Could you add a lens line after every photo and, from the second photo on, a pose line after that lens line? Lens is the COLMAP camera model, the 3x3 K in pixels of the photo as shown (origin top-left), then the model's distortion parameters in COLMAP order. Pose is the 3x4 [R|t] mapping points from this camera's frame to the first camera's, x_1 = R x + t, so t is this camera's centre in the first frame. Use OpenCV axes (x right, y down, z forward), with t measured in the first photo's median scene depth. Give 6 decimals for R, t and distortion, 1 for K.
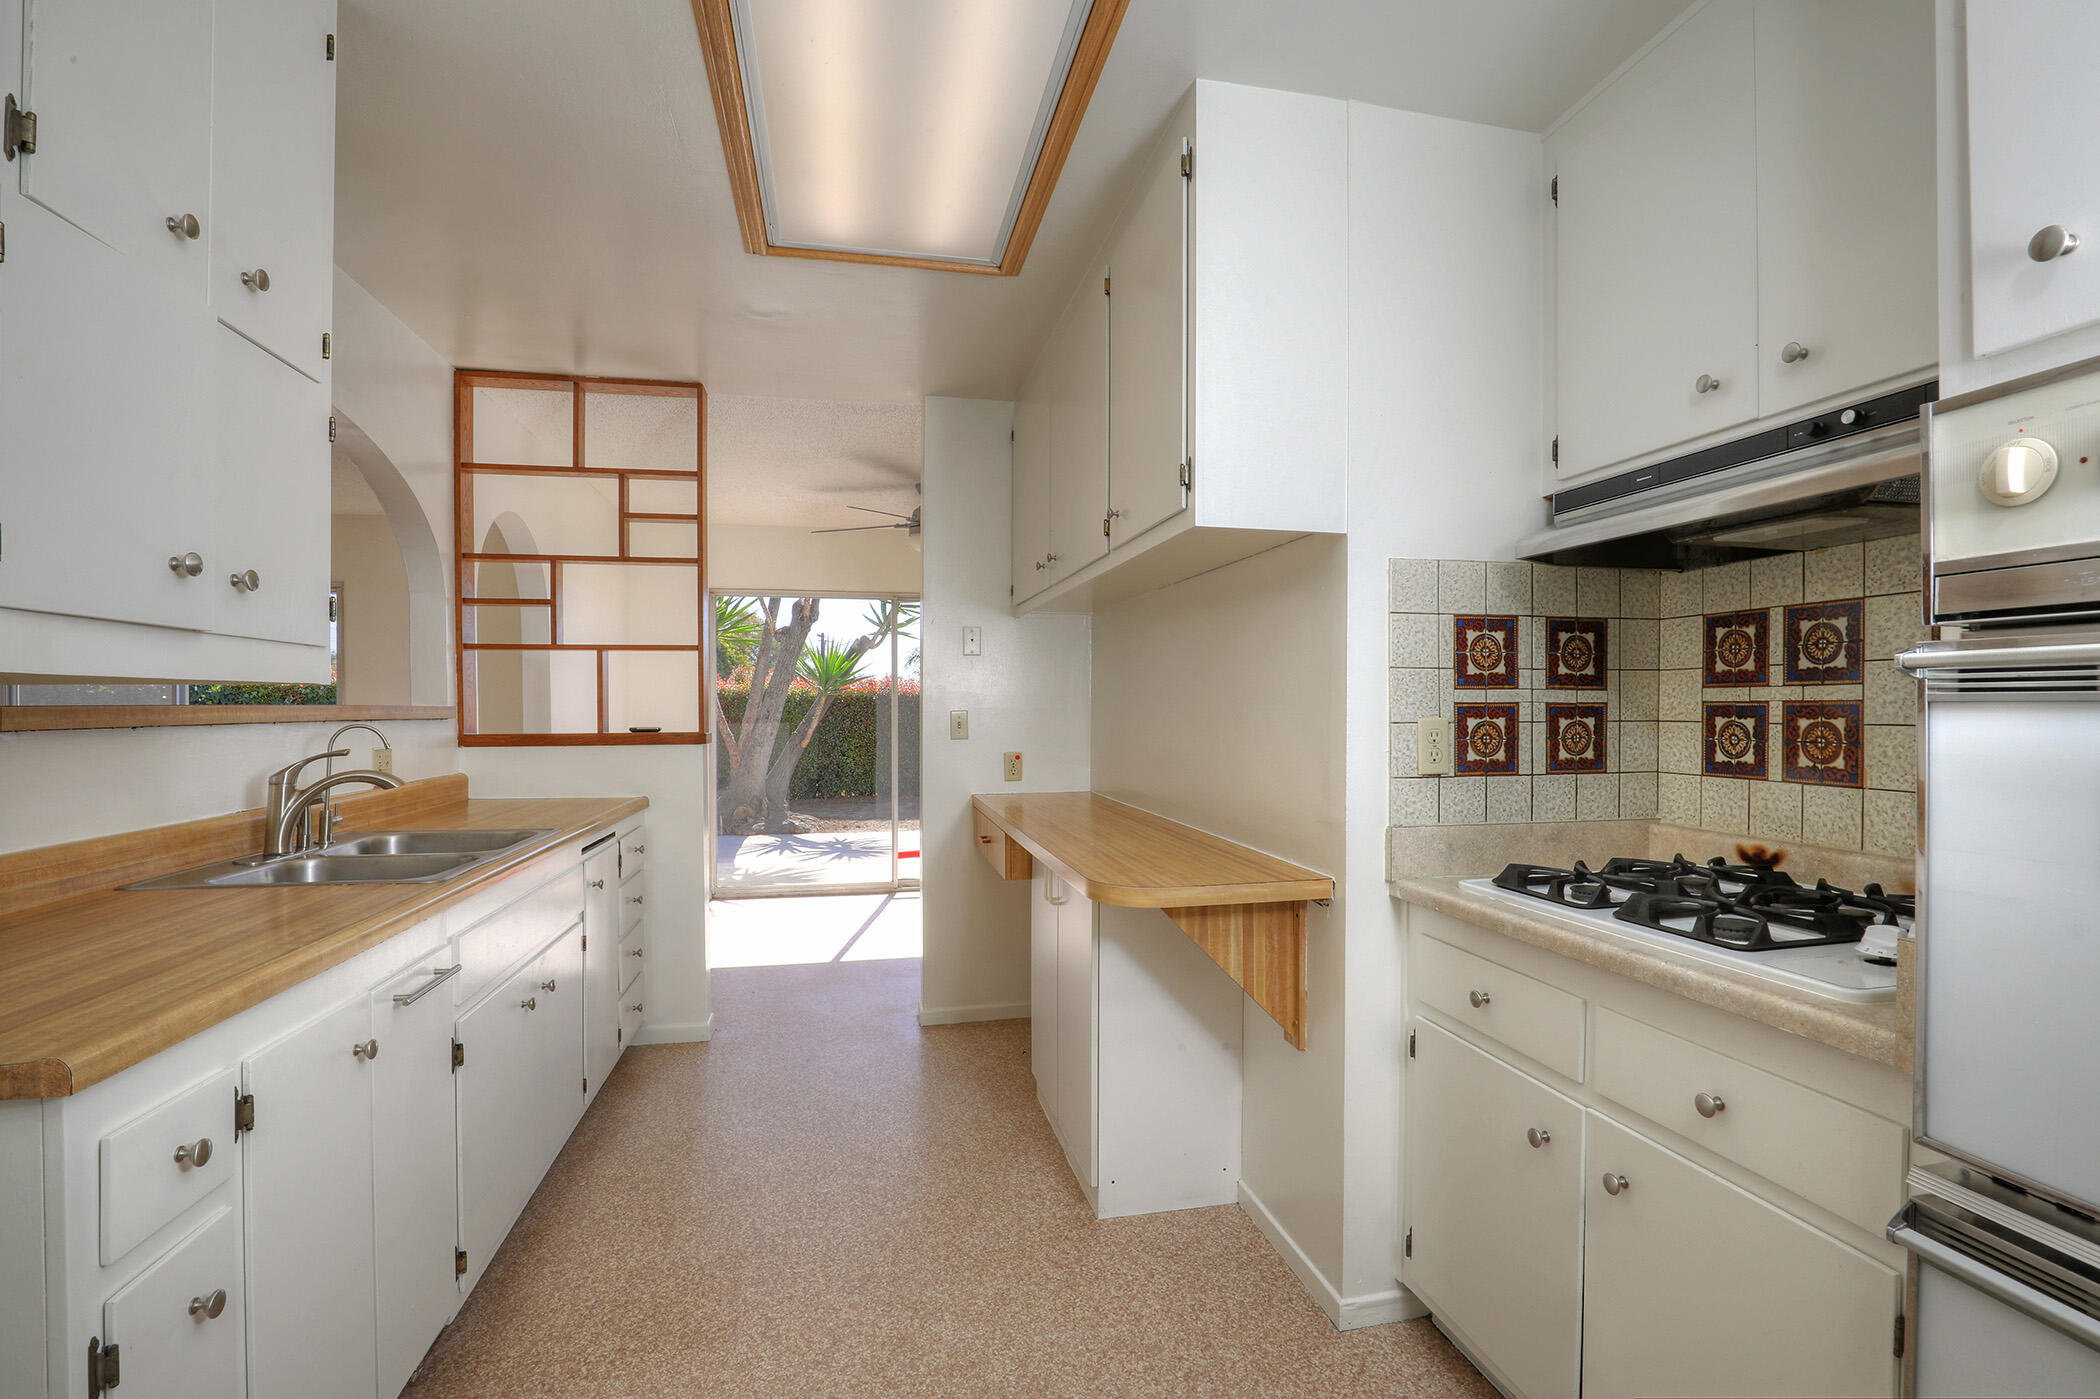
lens RADIAL K [[967.6, 0, 1050.1], [0, 967.6, 706.8], [0, 0, 1]] dist [-0.024754, 0.004102]
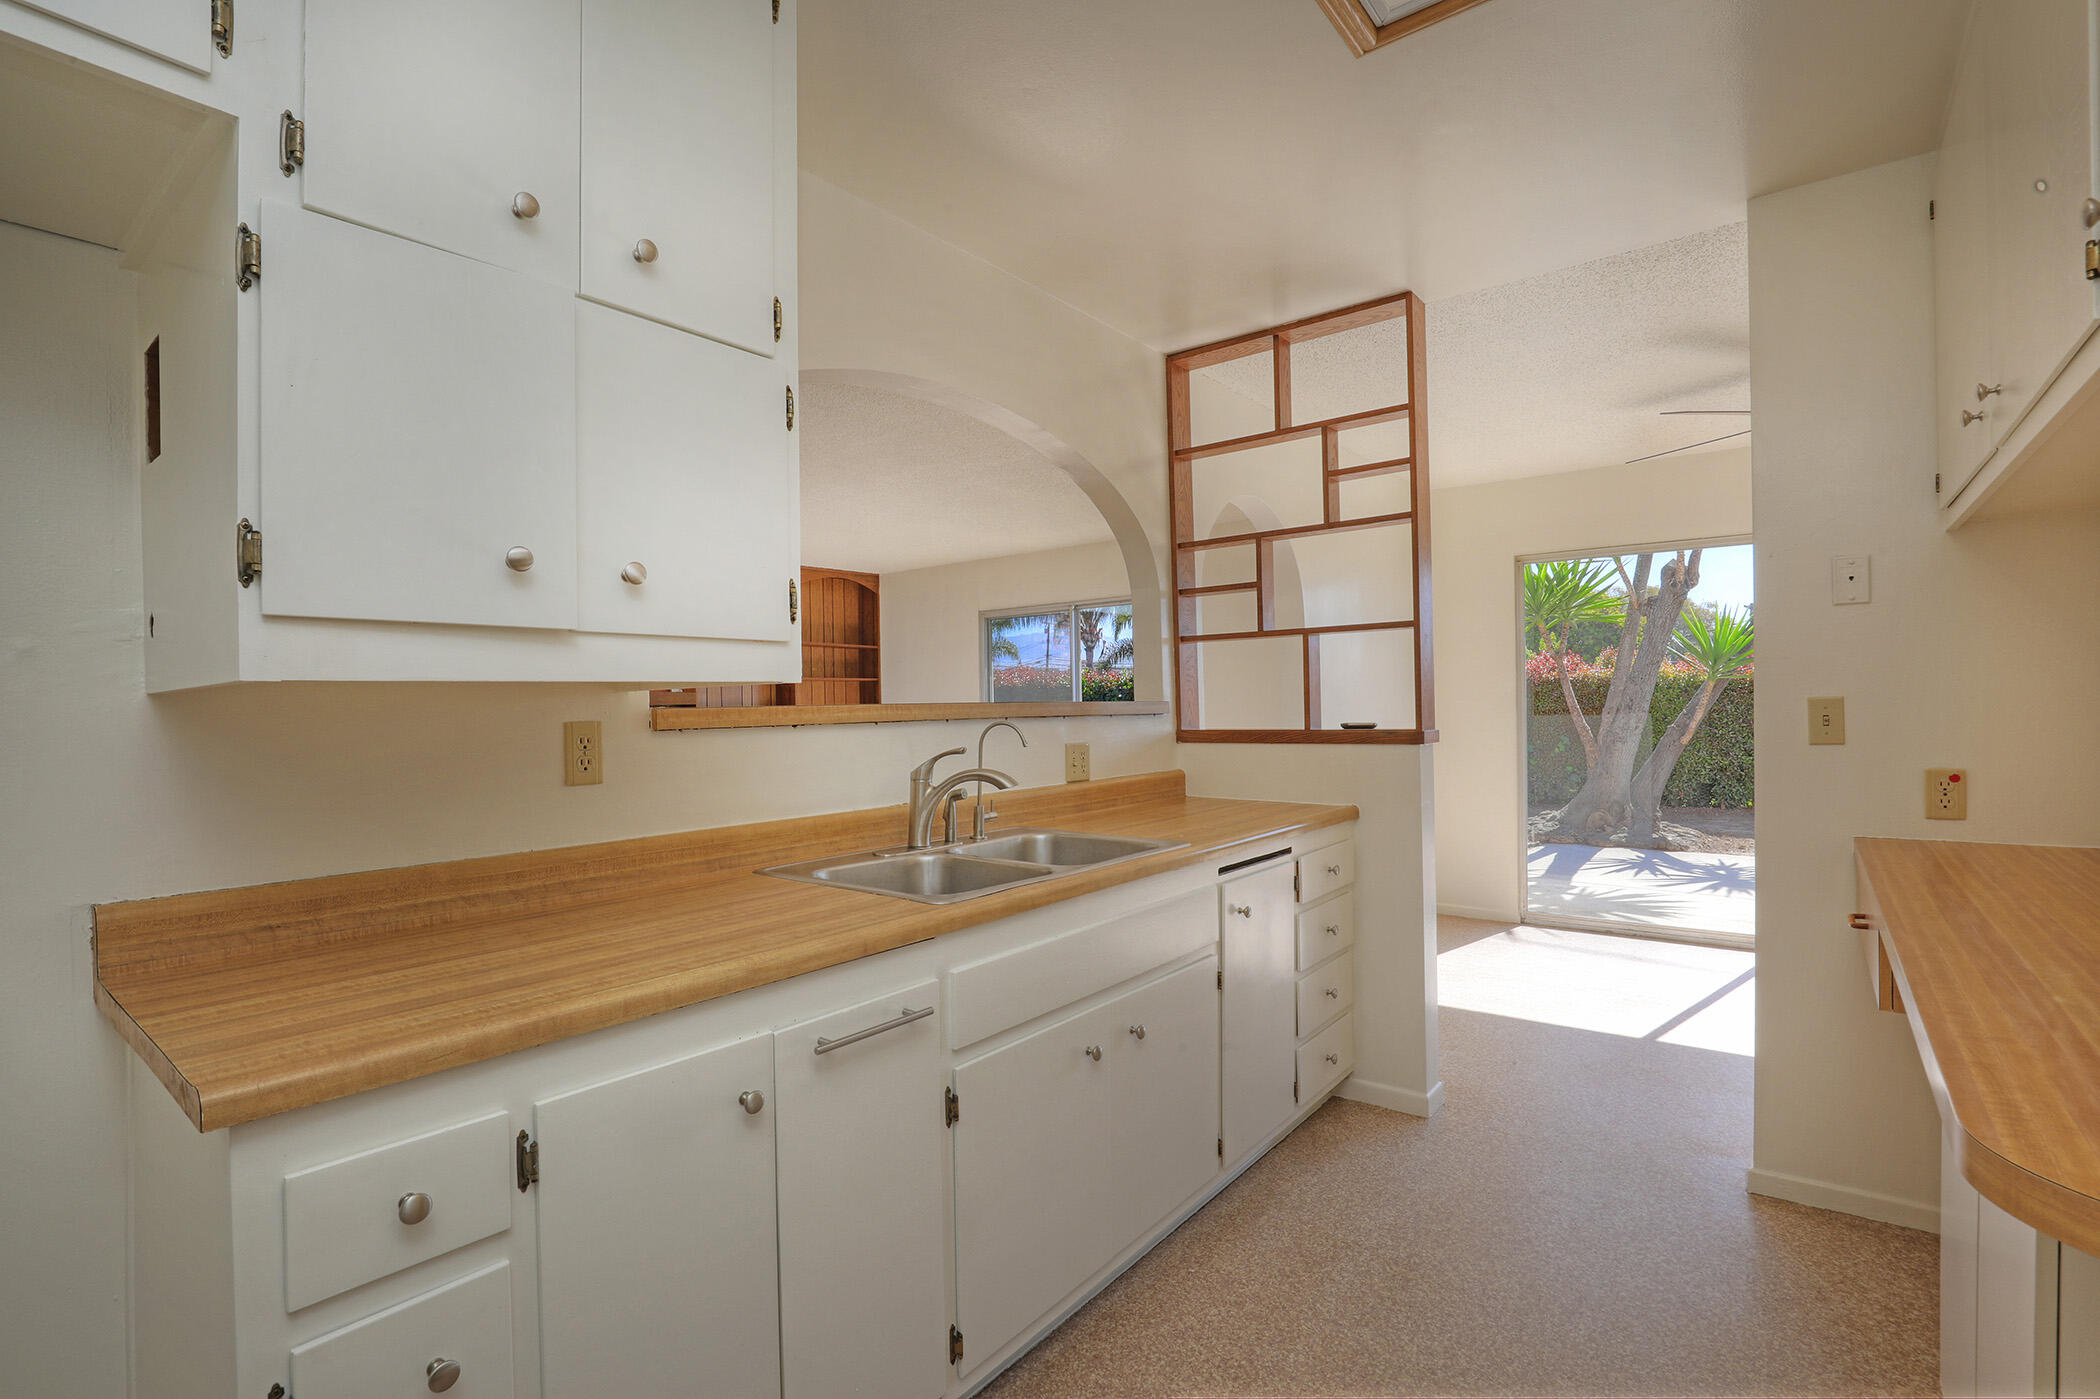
lens RADIAL K [[967.6, 0, 1054.1], [0, 967.6, 716.1], [0, 0, 1]] dist [-0.024754, 0.004102]
pose [[0.647954, -0.000789, -0.761679, 0.050128], [0.015870, 0.999796, 0.012465, 0.000703], [0.761514, -0.020164, 0.647834, 0.254339]]
